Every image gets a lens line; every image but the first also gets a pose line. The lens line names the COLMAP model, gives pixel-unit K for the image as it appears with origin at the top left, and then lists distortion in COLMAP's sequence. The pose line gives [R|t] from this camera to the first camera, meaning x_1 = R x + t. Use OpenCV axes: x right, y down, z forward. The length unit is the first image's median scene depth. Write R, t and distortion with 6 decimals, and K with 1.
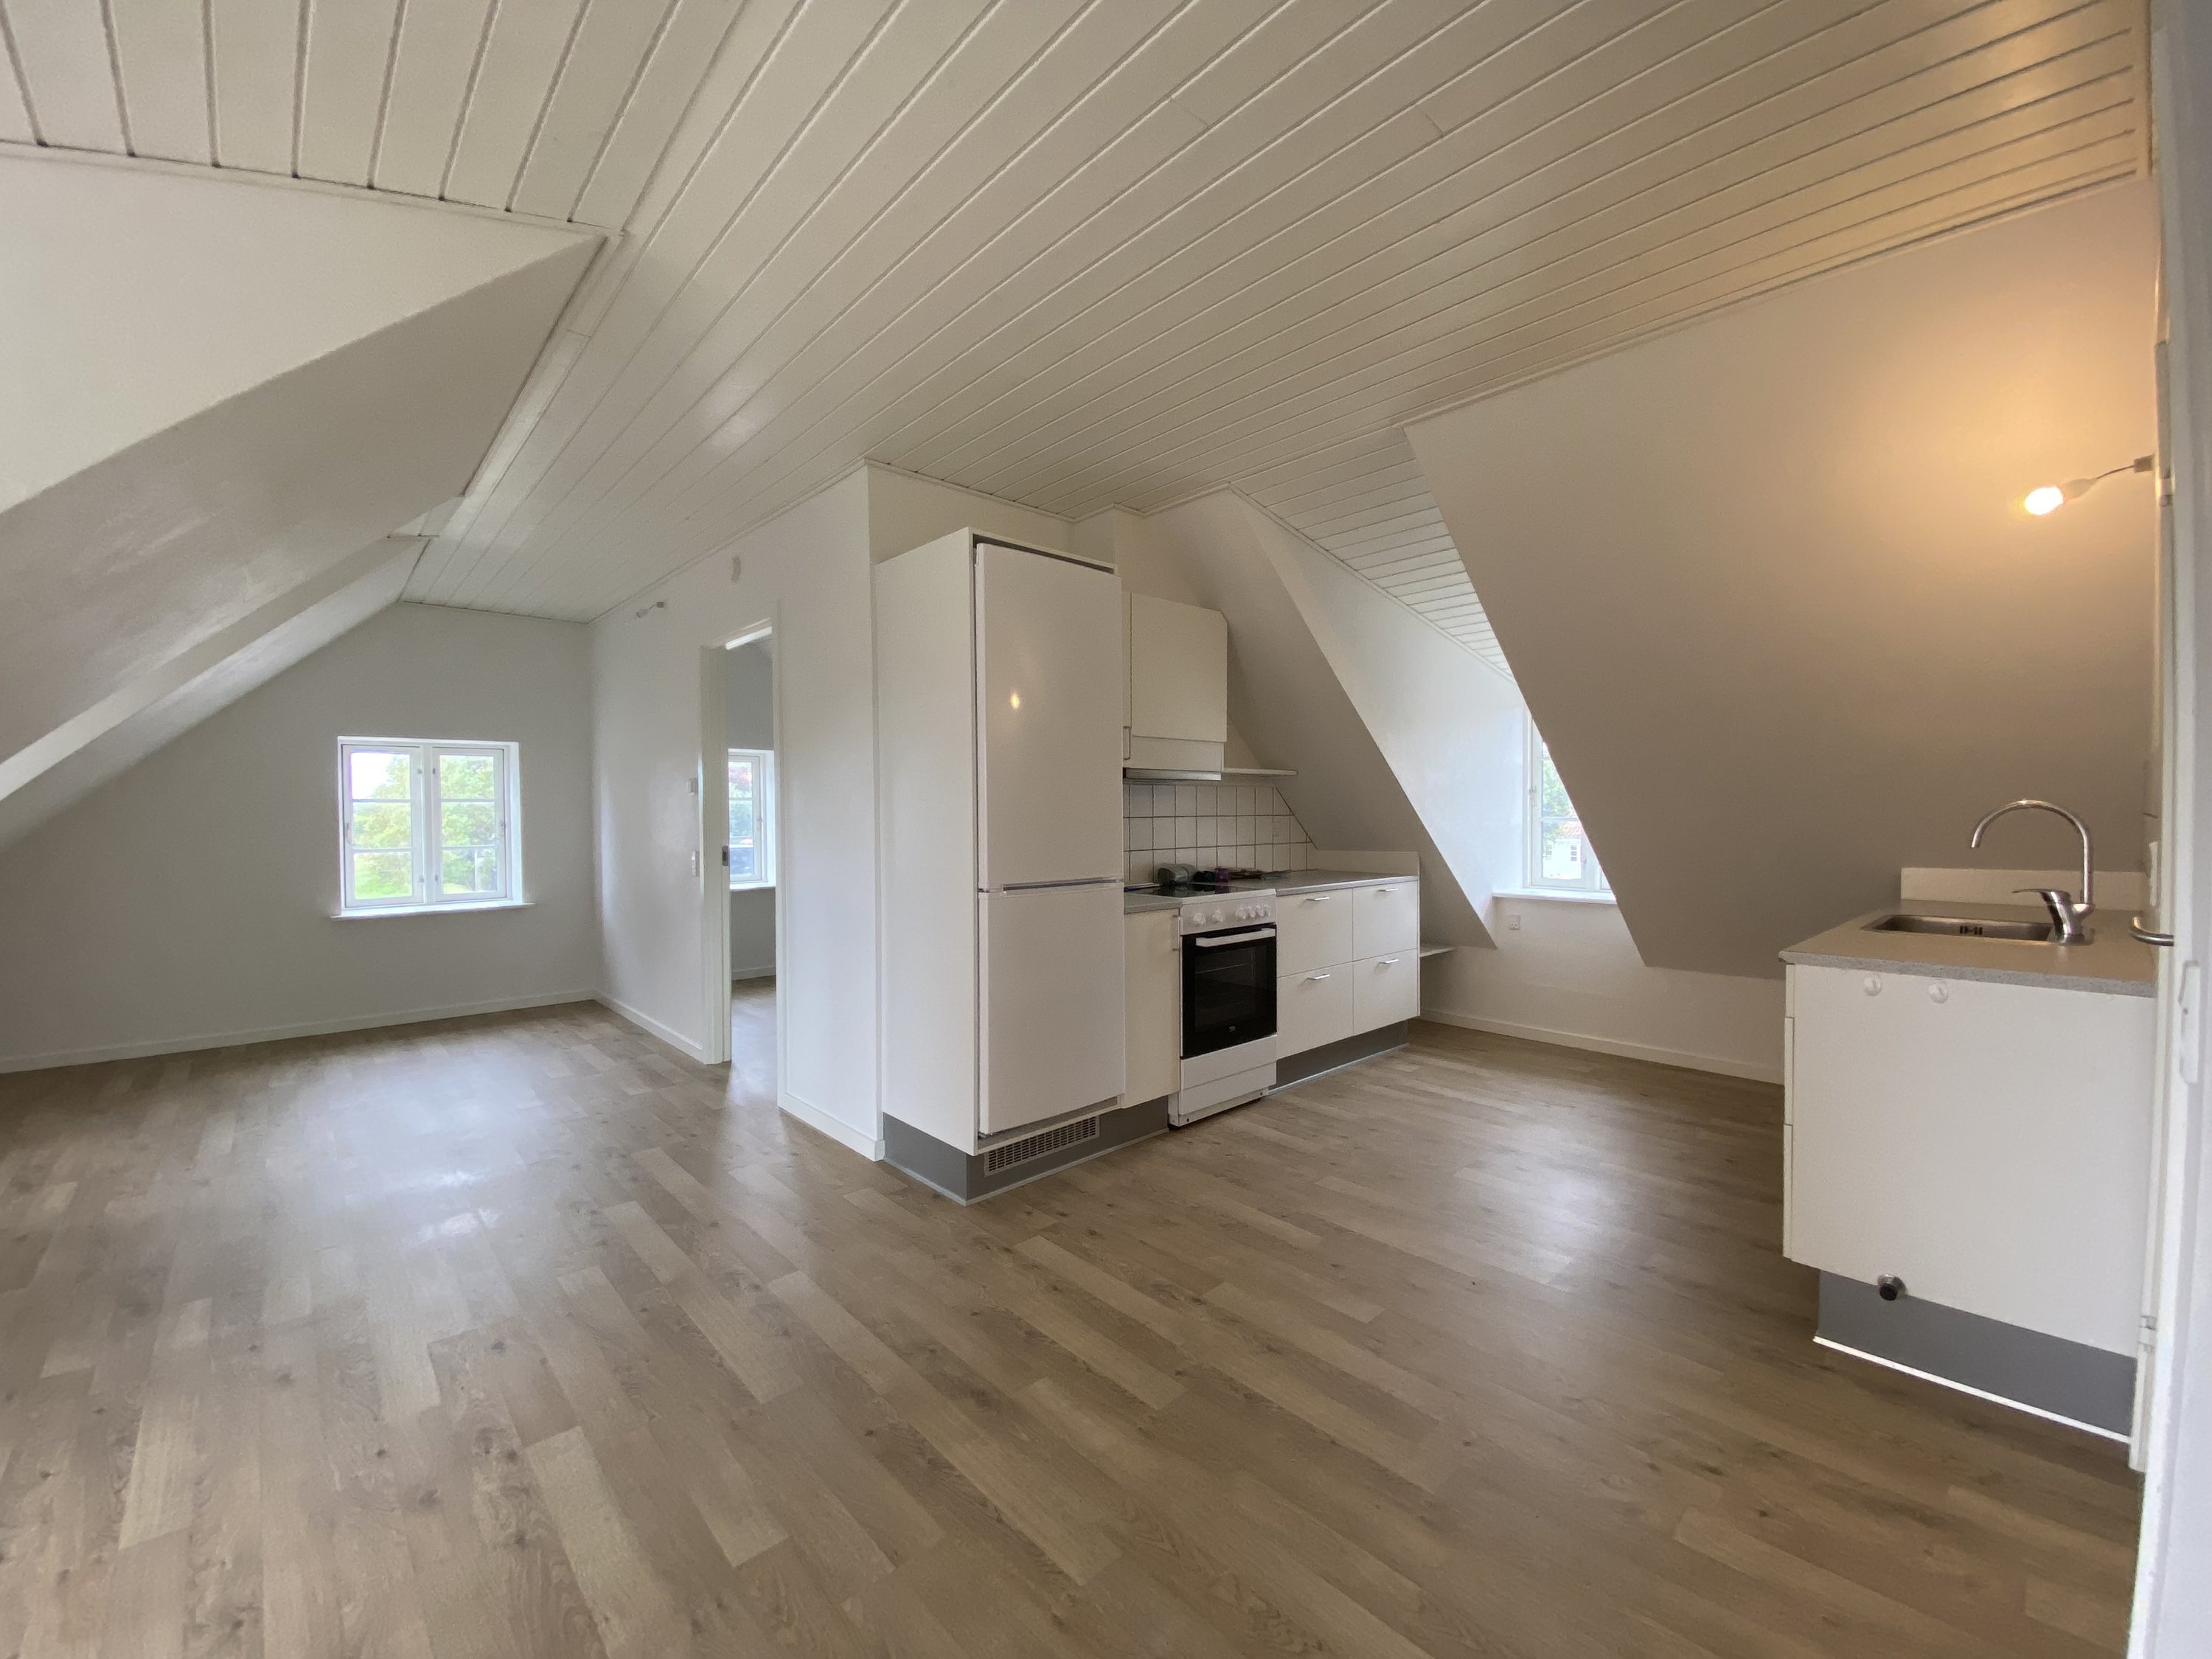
lens RADIAL K [[899.0, 0, 1108.7], [0, 899.0, 827.2], [0, 0, 1]] dist [0.017371, -0.019367]
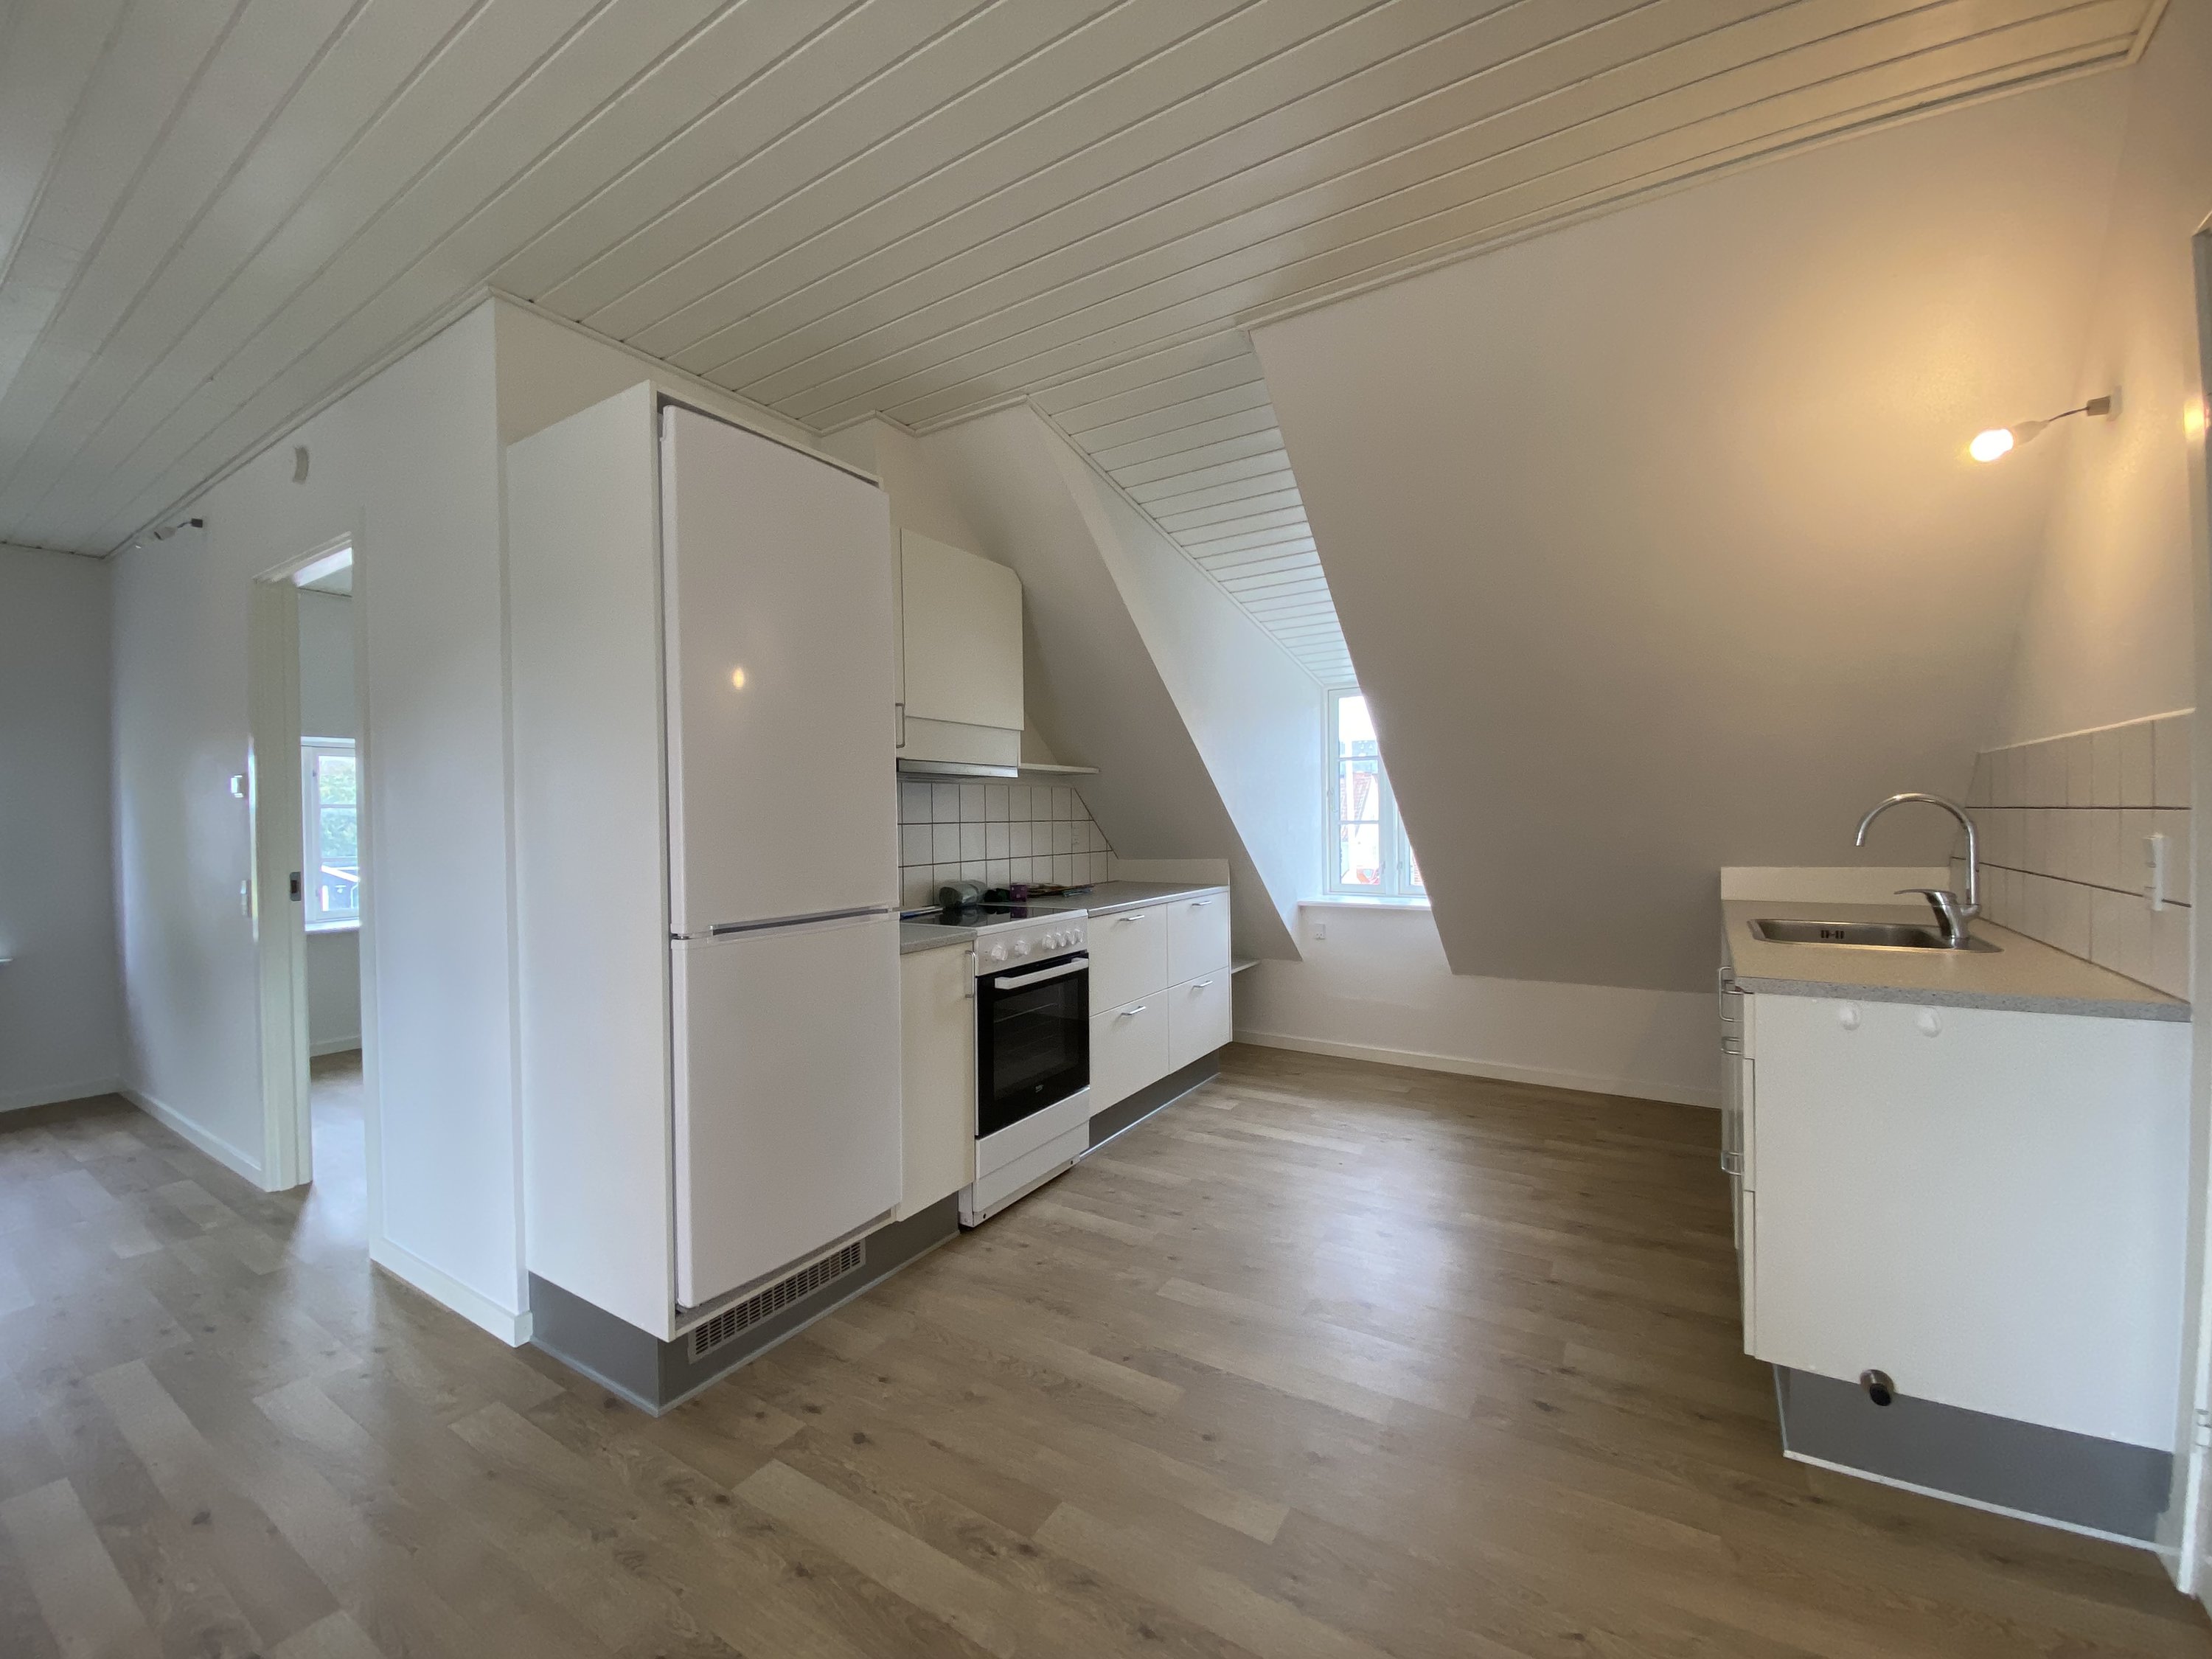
lens RADIAL K [[899.0, 0, 1108.7], [0, 899.0, 827.2], [0, 0, 1]] dist [0.017371, -0.019367]
pose [[0.965608, -0.011435, 0.259750, -0.006286], [0.013789, 0.999879, -0.007241, 0.000170], [-0.259636, 0.010573, 0.965649, 0.233775]]
